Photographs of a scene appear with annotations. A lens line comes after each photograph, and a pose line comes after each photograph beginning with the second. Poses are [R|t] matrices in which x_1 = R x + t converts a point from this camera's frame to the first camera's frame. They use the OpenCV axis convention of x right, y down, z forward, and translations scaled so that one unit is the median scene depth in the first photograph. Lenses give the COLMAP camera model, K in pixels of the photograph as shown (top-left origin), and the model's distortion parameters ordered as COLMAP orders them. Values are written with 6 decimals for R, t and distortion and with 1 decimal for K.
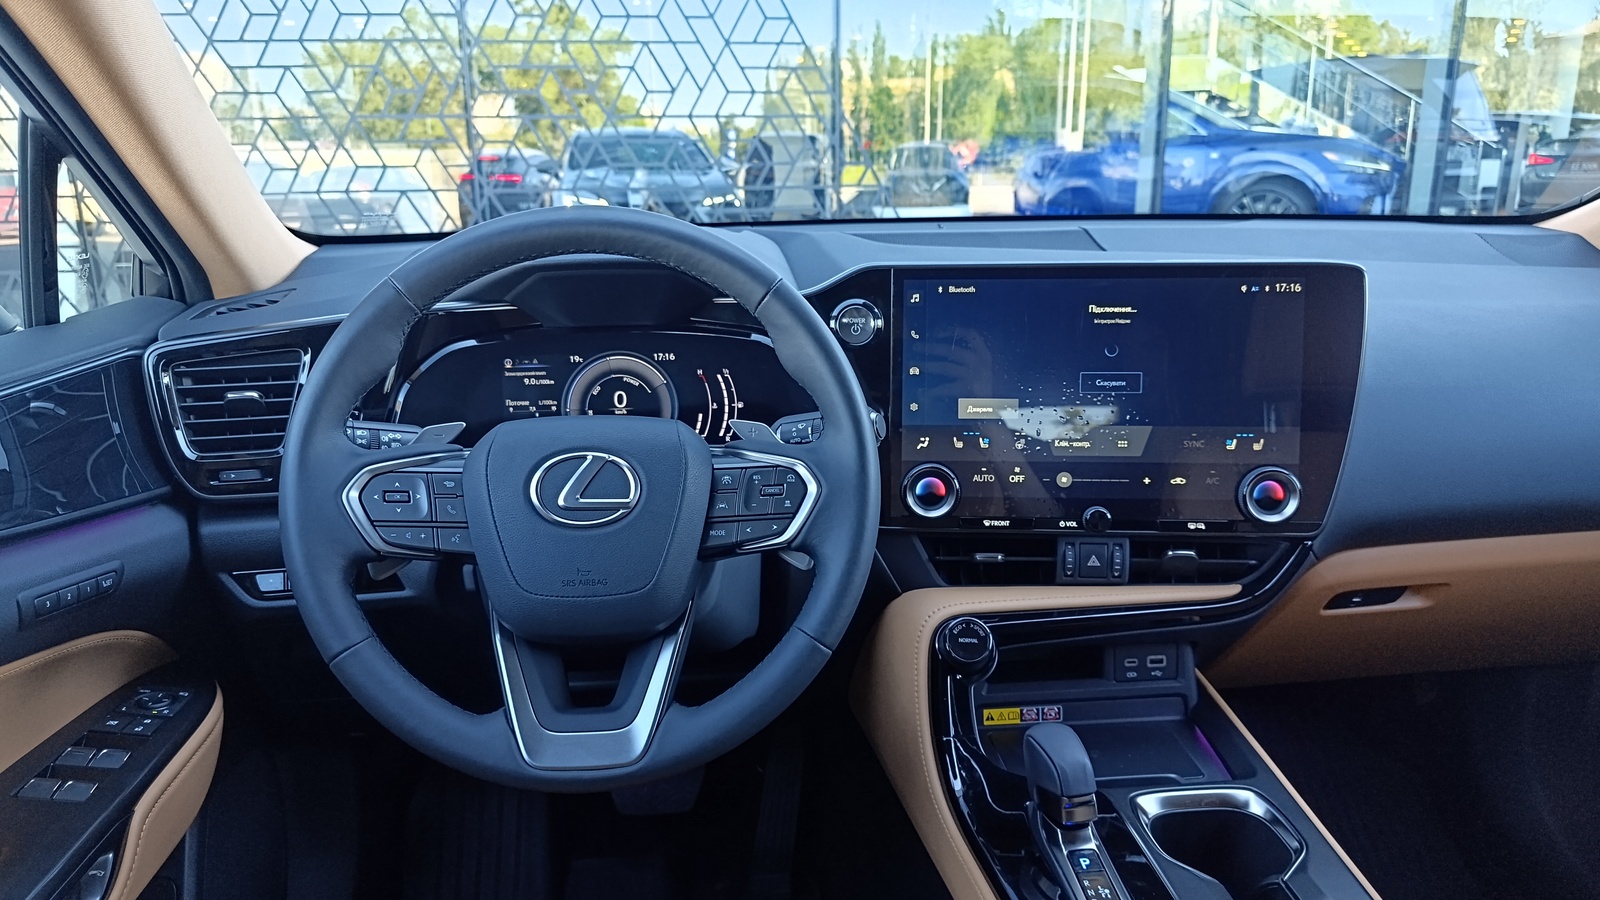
lens RADIAL K [[1153.0, 0, 800.0], [0, 1153.0, 450.0], [0, 0, 1]] dist [0.073486, -0.098714]
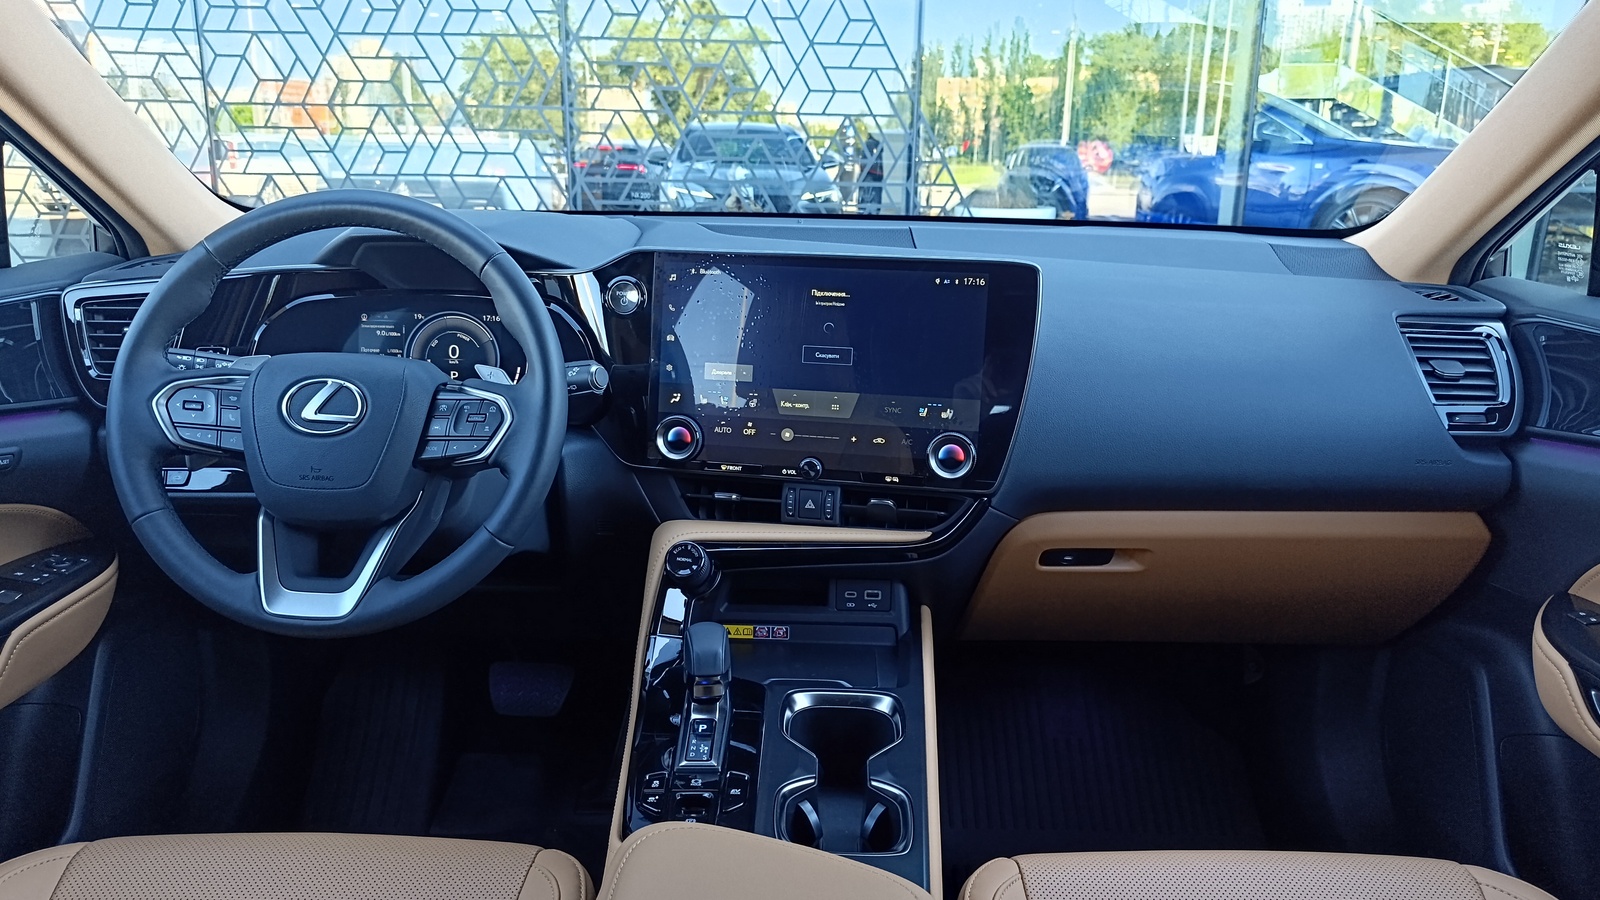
lens RADIAL K [[1153.0, 0, 800.0], [0, 1153.0, 450.0], [0, 0, 1]] dist [0.073486, -0.098714]
pose [[0.991925, 0.057398, -0.113096, 0.351285], [-0.056985, 0.998351, 0.006885, 0.030311], [0.113304, -0.000385, 0.993560, -0.169622]]
